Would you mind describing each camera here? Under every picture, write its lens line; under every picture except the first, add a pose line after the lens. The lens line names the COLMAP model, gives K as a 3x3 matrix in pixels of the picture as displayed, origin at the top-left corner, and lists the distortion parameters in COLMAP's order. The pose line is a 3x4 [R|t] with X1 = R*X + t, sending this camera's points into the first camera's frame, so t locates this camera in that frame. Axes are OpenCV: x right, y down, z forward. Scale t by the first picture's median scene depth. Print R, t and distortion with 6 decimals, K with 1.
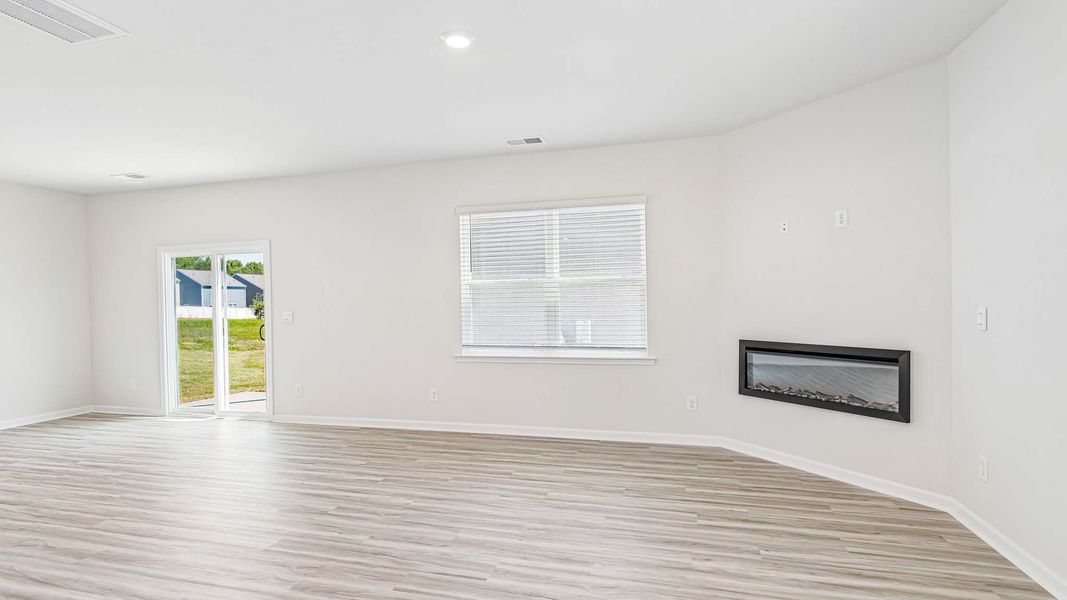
lens RADIAL K [[526.0, 0, 524.0], [0, 526.0, 298.8], [0, 0, 1]] dist [0.000850, 0.000170]
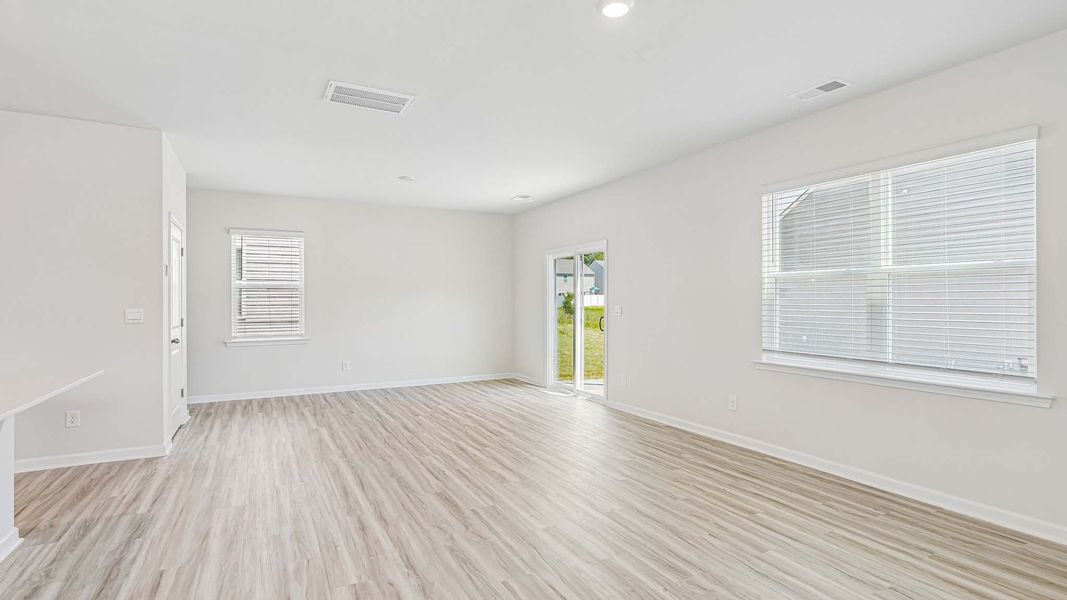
lens RADIAL K [[526.0, 0, 524.0], [0, 526.0, 298.8], [0, 0, 1]] dist [0.000850, 0.000170]
pose [[0.698057, 0.010895, -0.715959, 0.251471], [-0.001500, 0.999904, 0.013754, -0.004988], [0.716040, -0.008527, 0.698007, 0.158477]]
